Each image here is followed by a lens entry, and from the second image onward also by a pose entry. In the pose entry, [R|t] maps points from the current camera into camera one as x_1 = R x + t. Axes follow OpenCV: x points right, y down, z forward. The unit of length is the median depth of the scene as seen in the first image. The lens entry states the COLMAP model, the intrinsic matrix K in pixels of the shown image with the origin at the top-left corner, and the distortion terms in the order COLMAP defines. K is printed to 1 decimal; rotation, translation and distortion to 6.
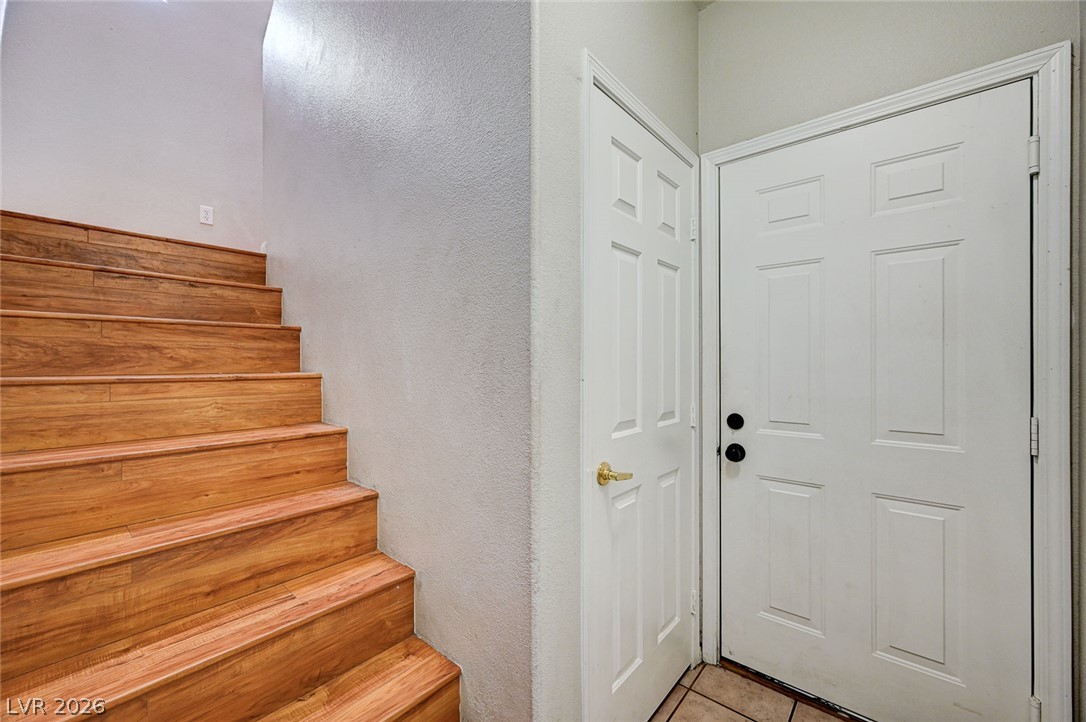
lens RADIAL K [[433.7, 0, 543.0], [0, 433.7, 361.0], [0, 0, 1]] dist [-0.000415, 0.000458]
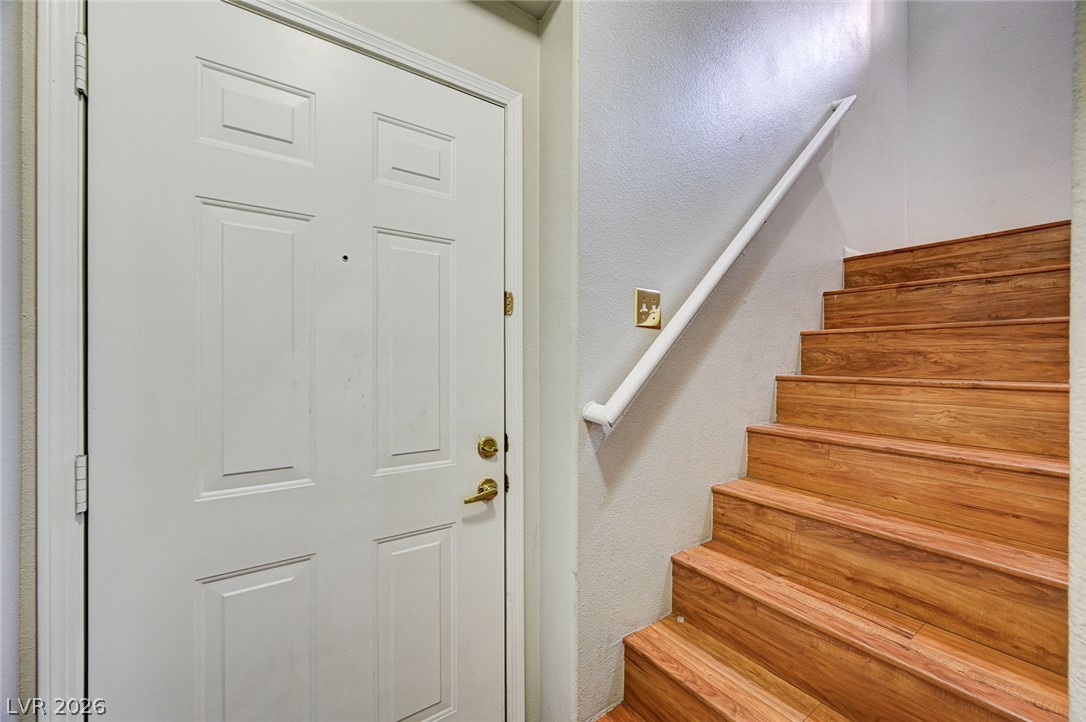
lens RADIAL K [[433.7, 0, 543.0], [0, 433.7, 361.0], [0, 0, 1]] dist [-0.000415, 0.000458]
pose [[-0.269100, -0.002089, -0.963110, 0.432411], [-0.003474, 0.999993, -0.001199, -0.007625], [0.963106, 0.003024, -0.269105, 0.483219]]
